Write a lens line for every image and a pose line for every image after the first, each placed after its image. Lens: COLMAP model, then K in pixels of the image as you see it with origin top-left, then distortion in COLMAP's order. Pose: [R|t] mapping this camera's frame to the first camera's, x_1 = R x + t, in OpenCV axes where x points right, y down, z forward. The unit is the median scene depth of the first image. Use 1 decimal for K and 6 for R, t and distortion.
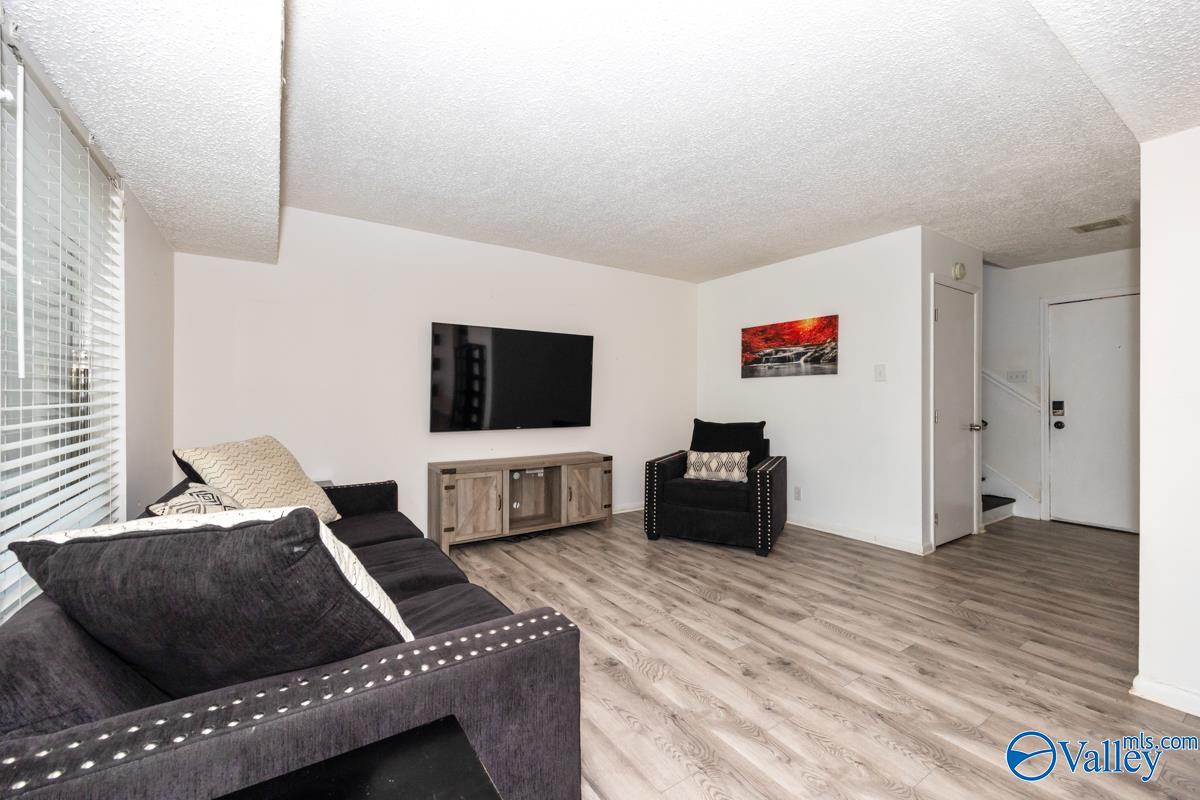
lens RADIAL K [[479.9, 0, 595.6], [0, 479.9, 399.5], [0, 0, 1]] dist [0.006398, -0.000142]
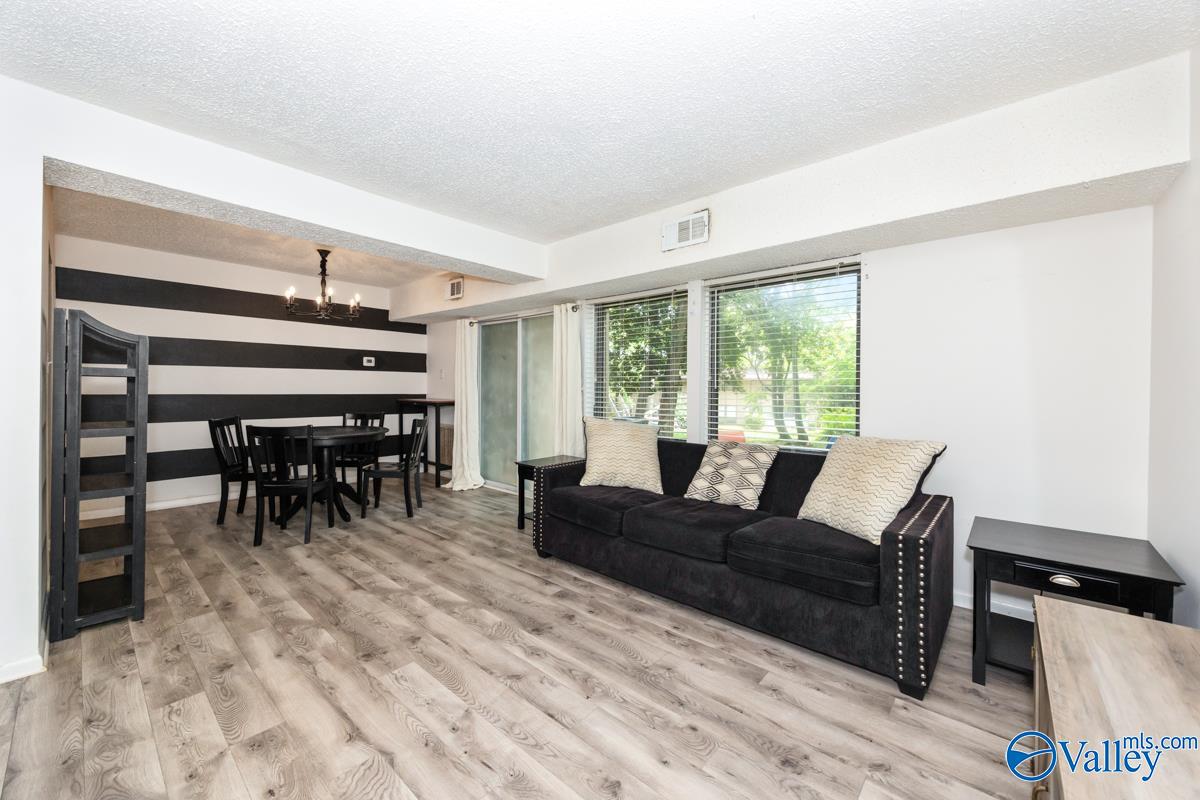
lens RADIAL K [[463.1, 0, 599.5], [0, 463.1, 392.3], [0, 0, 1]] dist [-0.003468, -0.000107]
pose [[-0.964915, -0.006304, -0.262485, 0.106914], [-0.009490, 0.999896, 0.010869, -0.014827], [0.262390, 0.012978, -0.964875, 1.224627]]
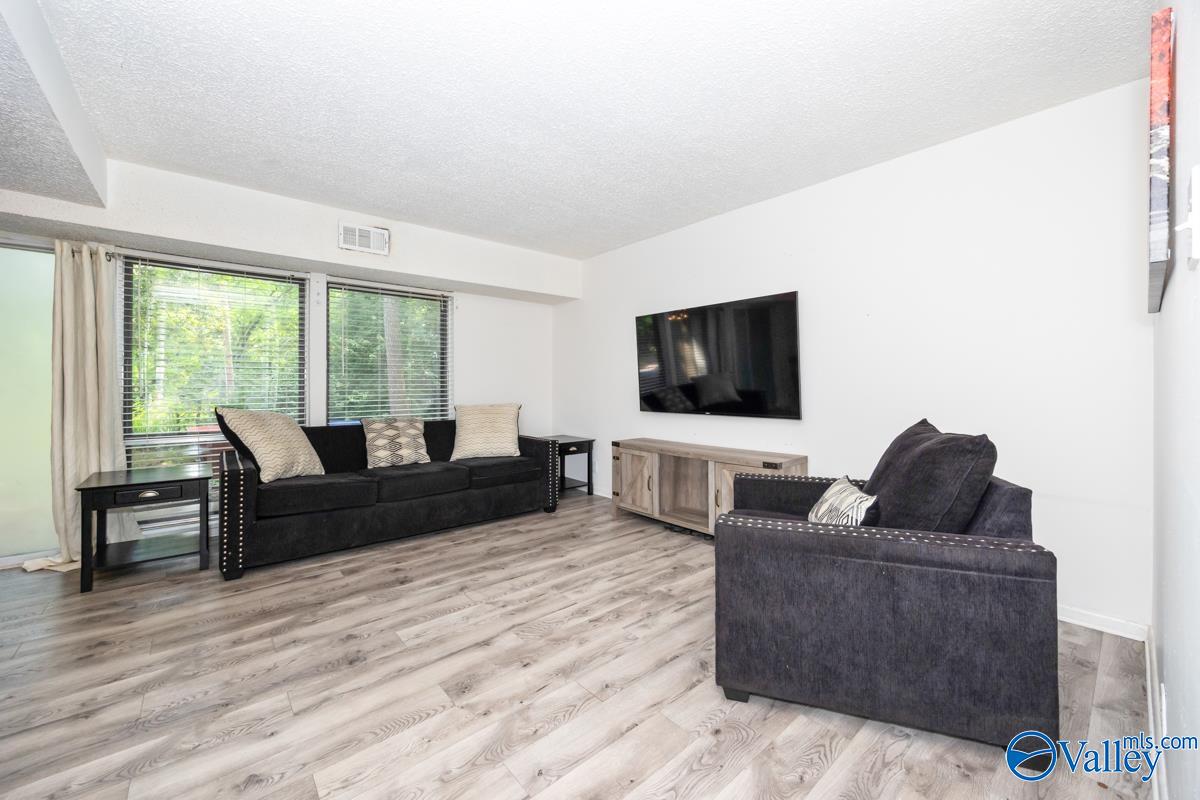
lens RADIAL K [[463.1, 0, 604.6], [0, 463.1, 386.2], [0, 0, 1]] dist [-0.003468, -0.000107]
pose [[0.135703, -0.002799, -0.990746, 0.795438], [-0.002017, 0.999993, -0.003102, 0.012048], [0.990747, 0.002420, 0.135697, 0.804513]]
